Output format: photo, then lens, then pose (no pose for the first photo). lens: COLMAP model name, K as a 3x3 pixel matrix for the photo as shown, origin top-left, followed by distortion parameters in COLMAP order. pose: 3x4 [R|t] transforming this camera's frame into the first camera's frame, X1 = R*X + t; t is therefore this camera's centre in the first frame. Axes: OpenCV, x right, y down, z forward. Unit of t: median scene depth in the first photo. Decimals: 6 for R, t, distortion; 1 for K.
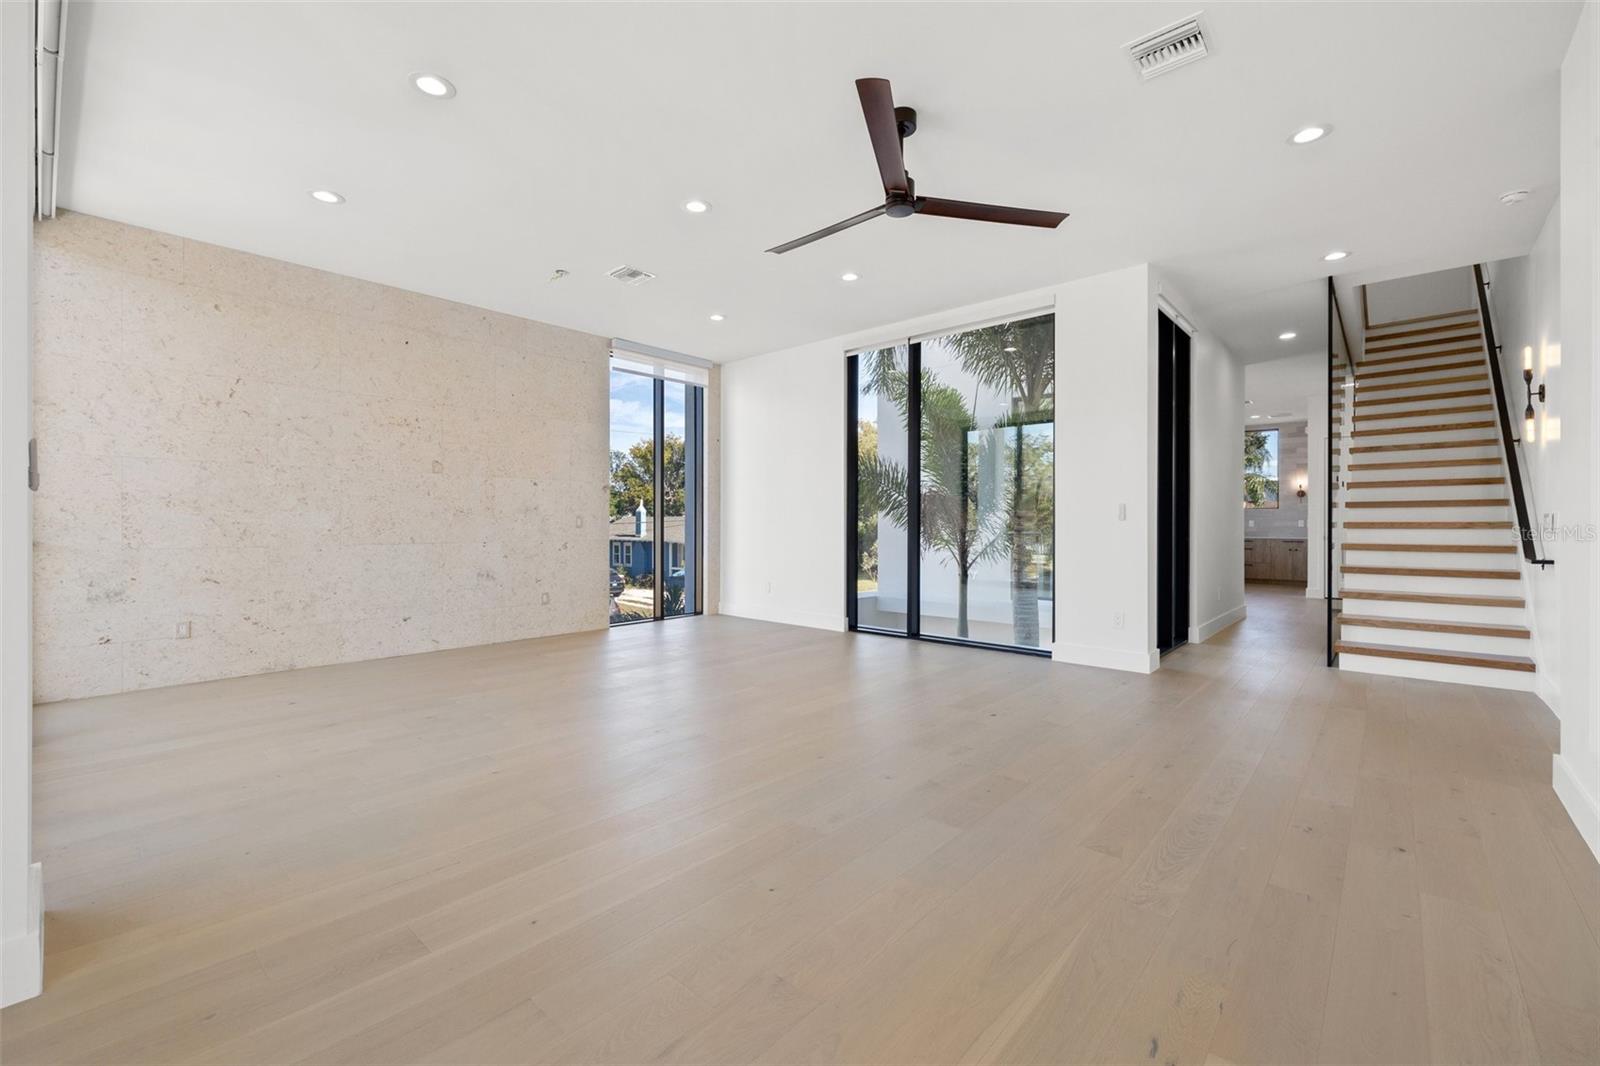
lens RADIAL K [[674.8, 0, 799.6], [0, 674.8, 526.9], [0, 0, 1]] dist [-0.002774, -0.000737]
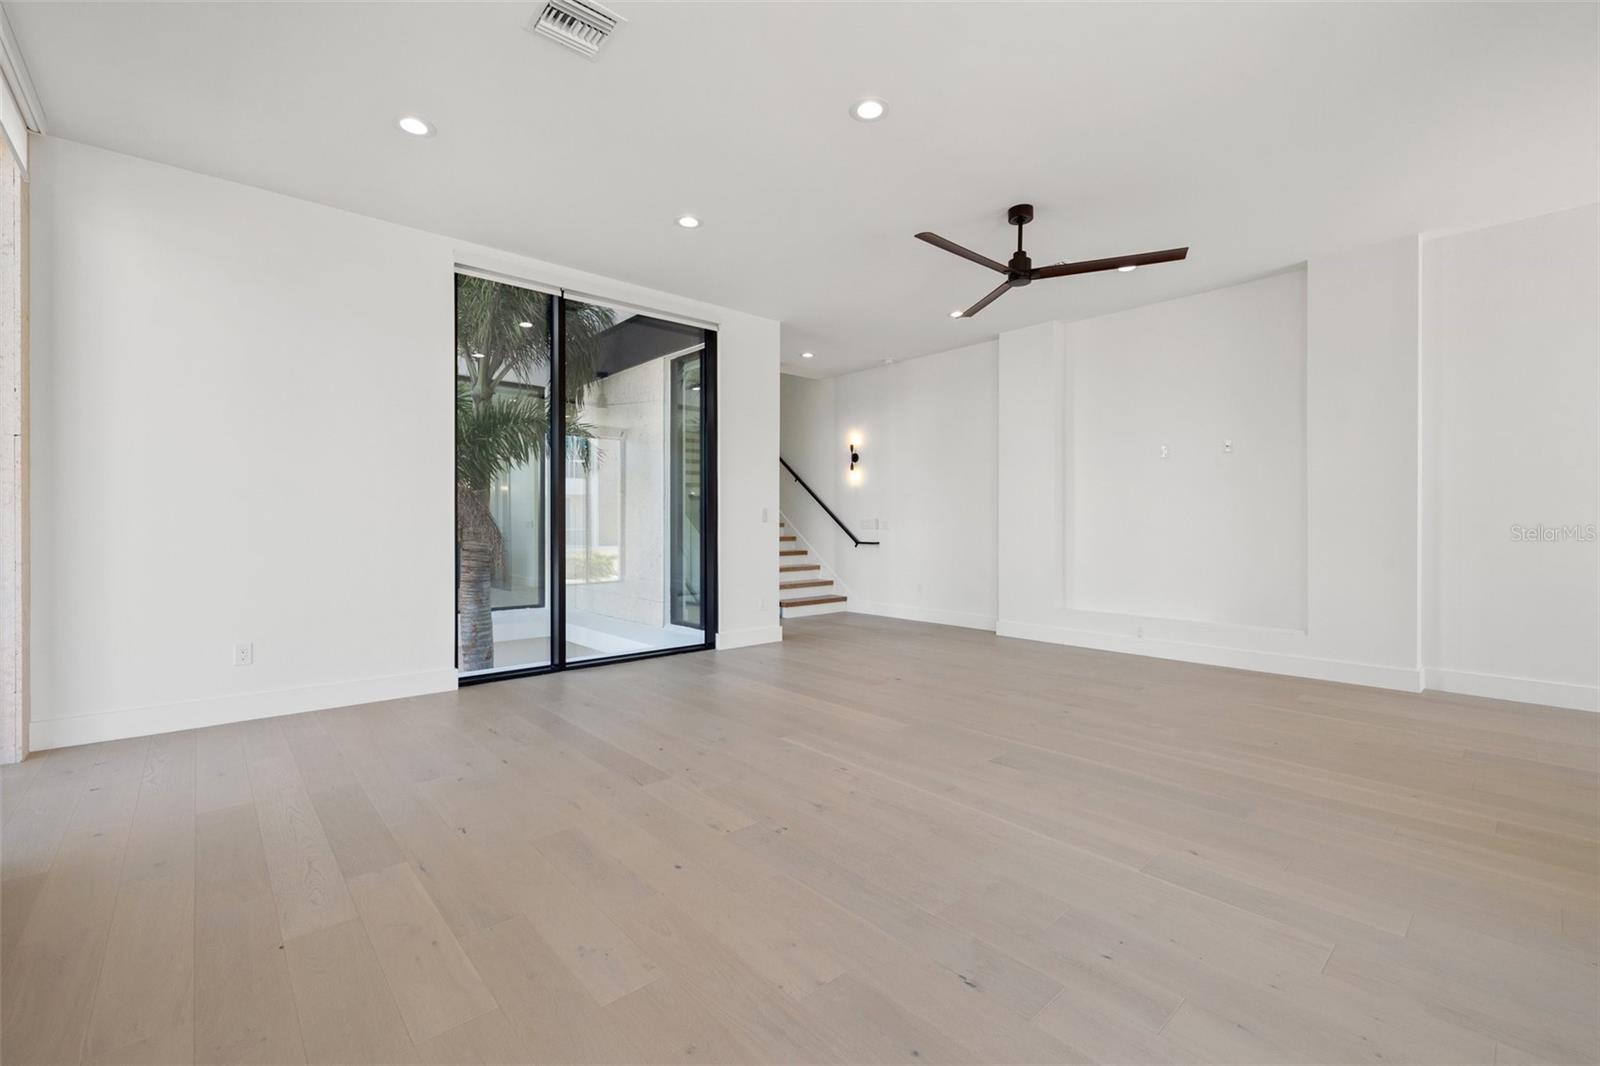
lens RADIAL K [[674.8, 0, 799.6], [0, 674.8, 526.9], [0, 0, 1]] dist [-0.002774, -0.000737]
pose [[0.124443, -0.006902, 0.992203, -0.684398], [0.002392, 0.999975, 0.006656, -0.009080], [-0.992224, 0.001545, 0.124457, 0.733404]]
